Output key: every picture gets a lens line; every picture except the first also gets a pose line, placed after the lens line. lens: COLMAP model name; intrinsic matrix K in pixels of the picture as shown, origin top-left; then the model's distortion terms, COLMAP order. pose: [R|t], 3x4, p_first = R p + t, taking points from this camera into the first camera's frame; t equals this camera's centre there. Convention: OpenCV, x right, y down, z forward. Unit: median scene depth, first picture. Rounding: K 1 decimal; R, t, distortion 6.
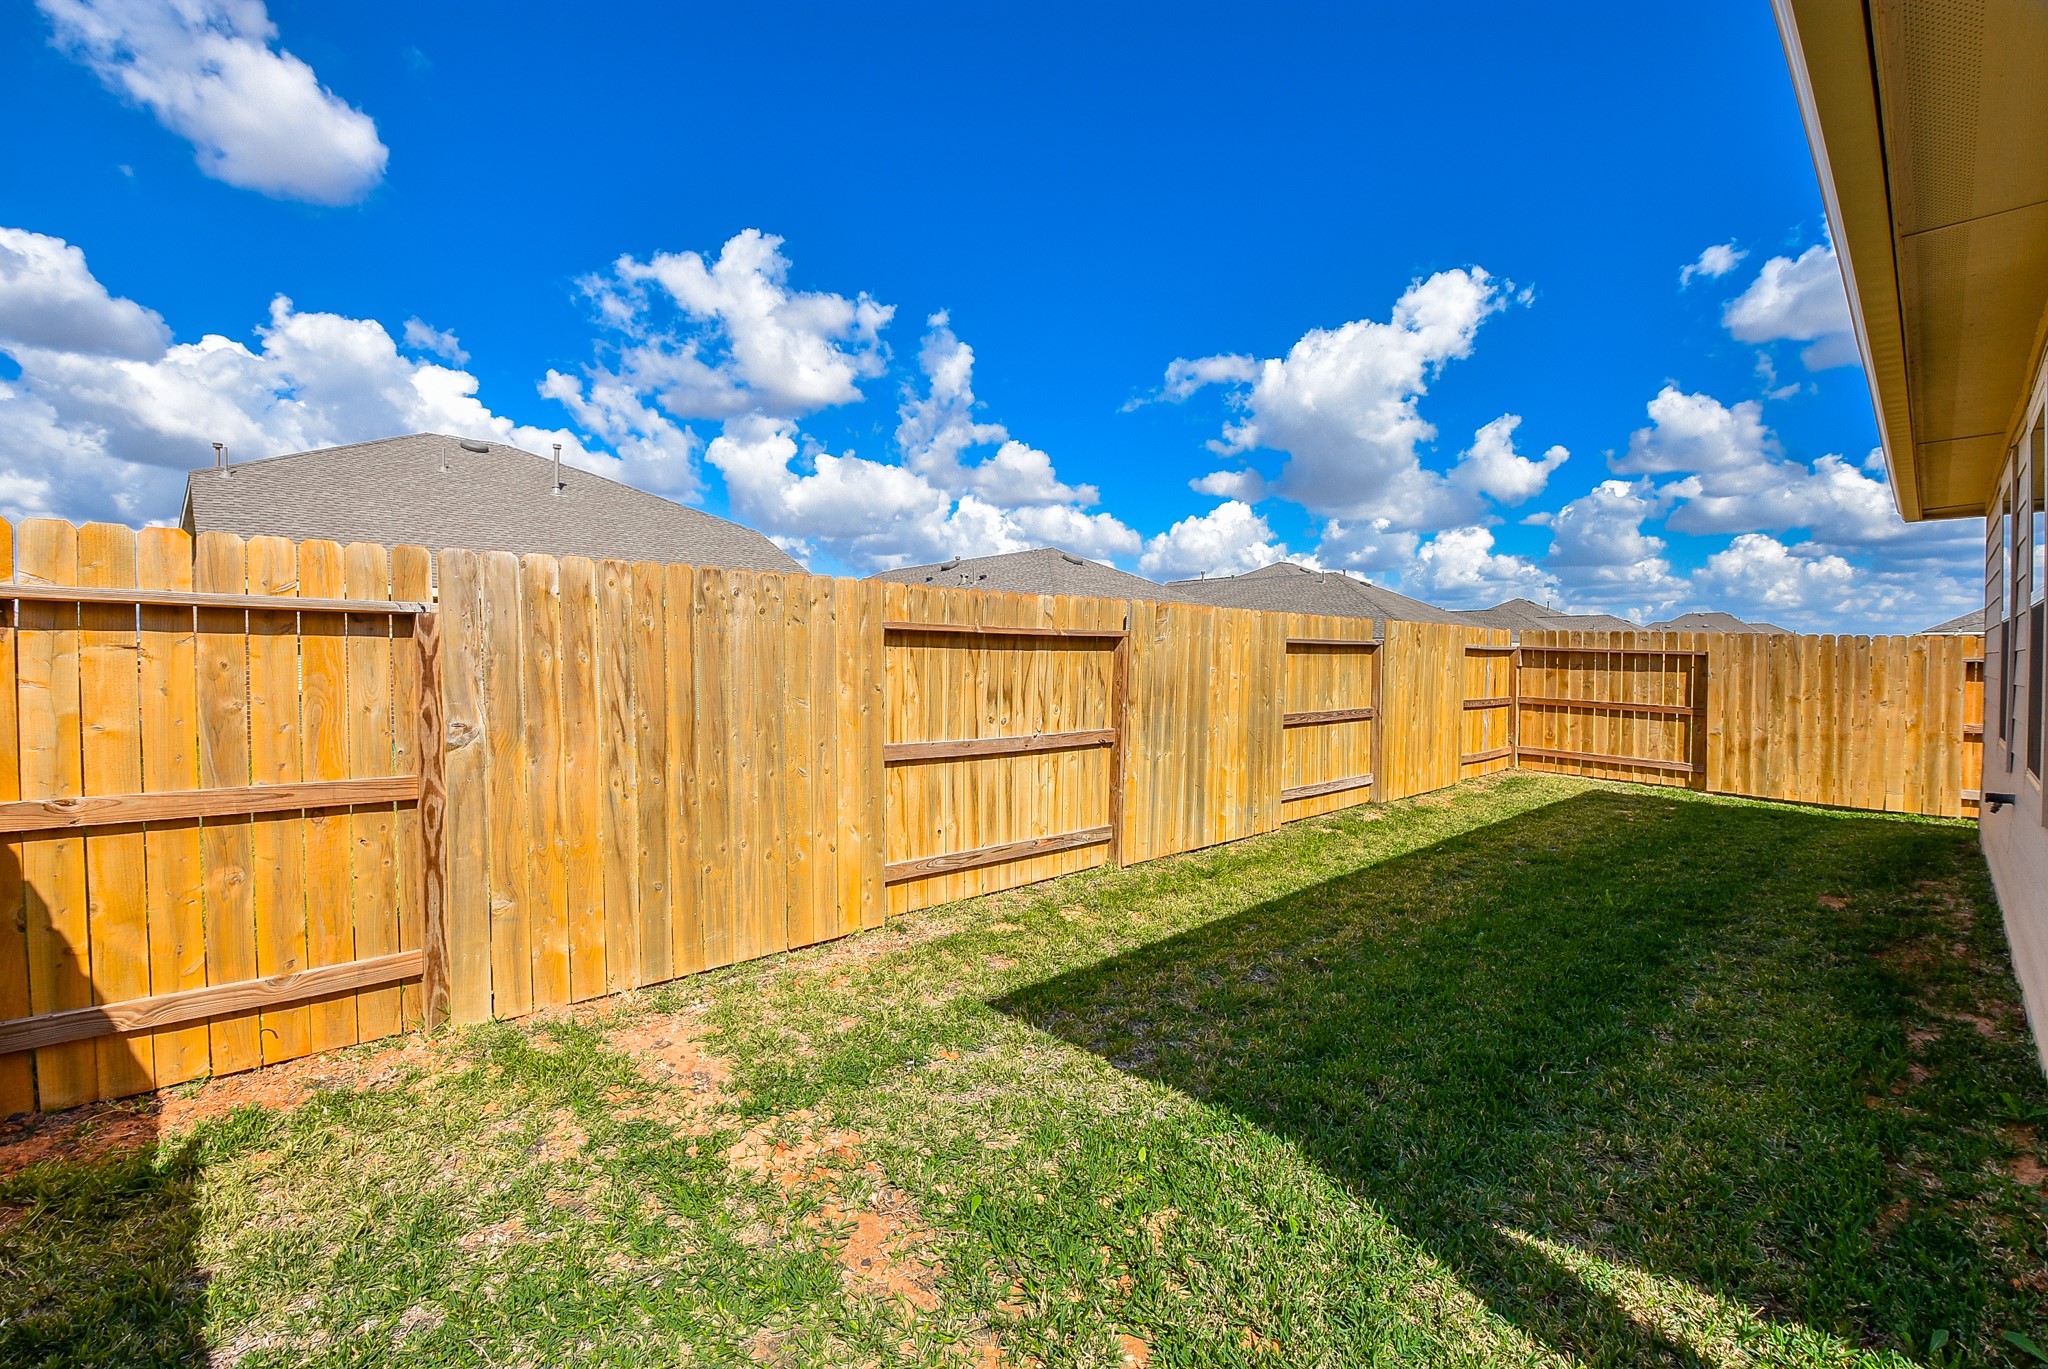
lens RADIAL K [[915.0, 0, 1018.0], [0, 915.0, 695.4], [0, 0, 1]] dist [0.004592, -0.016095]
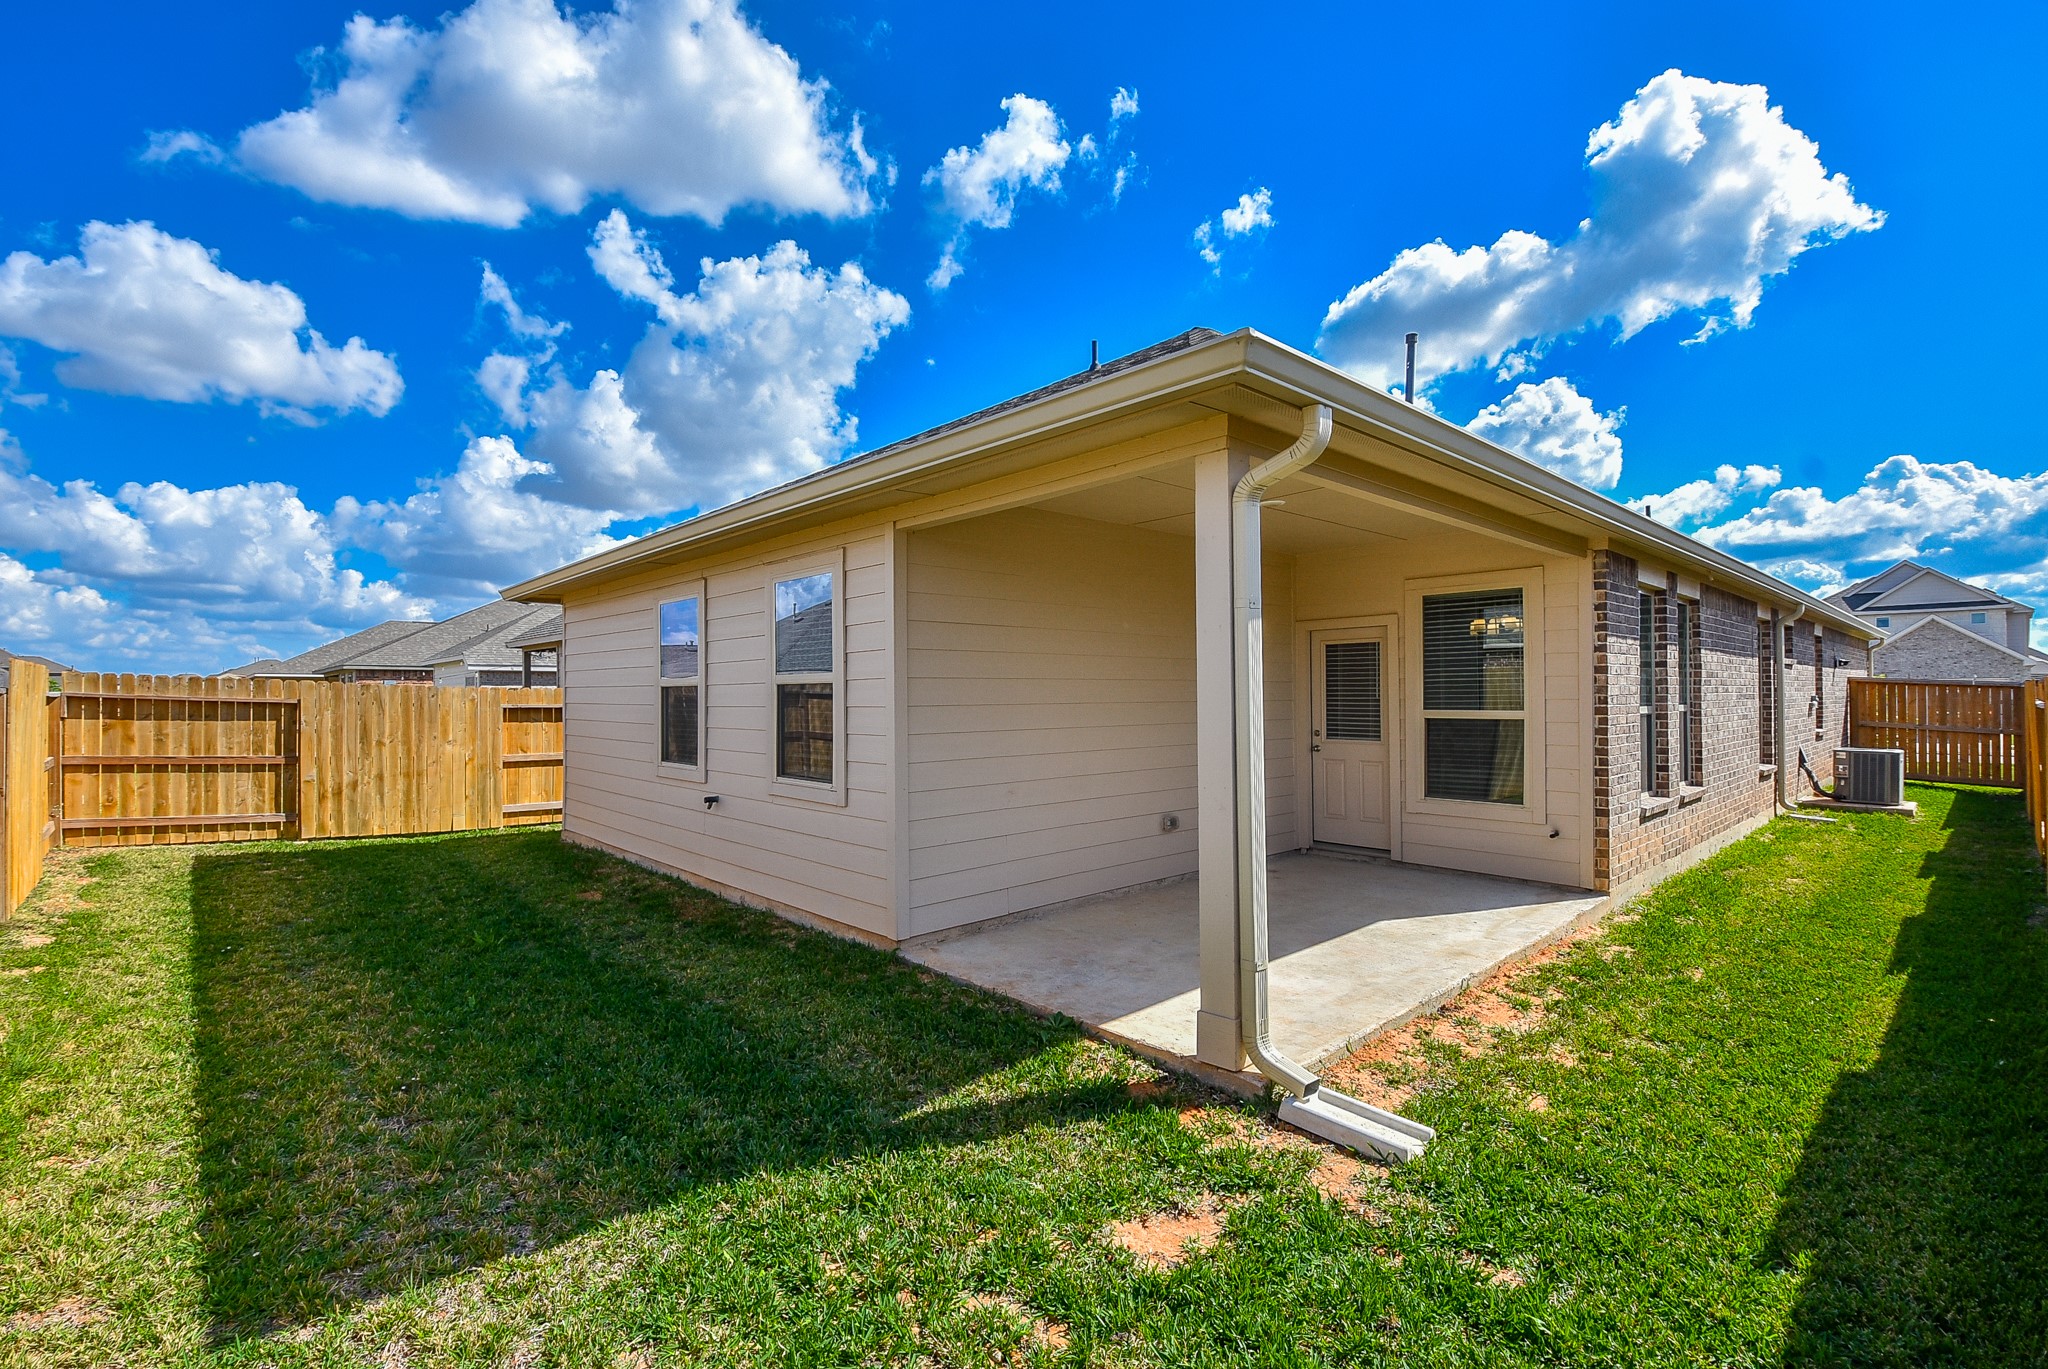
lens RADIAL K [[915.0, 0, 1016.7], [0, 915.0, 684.3], [0, 0, 1]] dist [0.004592, -0.016095]
pose [[0.032808, 0.013077, 0.999376, -0.209851], [0.039062, 0.999134, -0.014356, -0.018509], [-0.998698, 0.039508, 0.032269, 0.165291]]
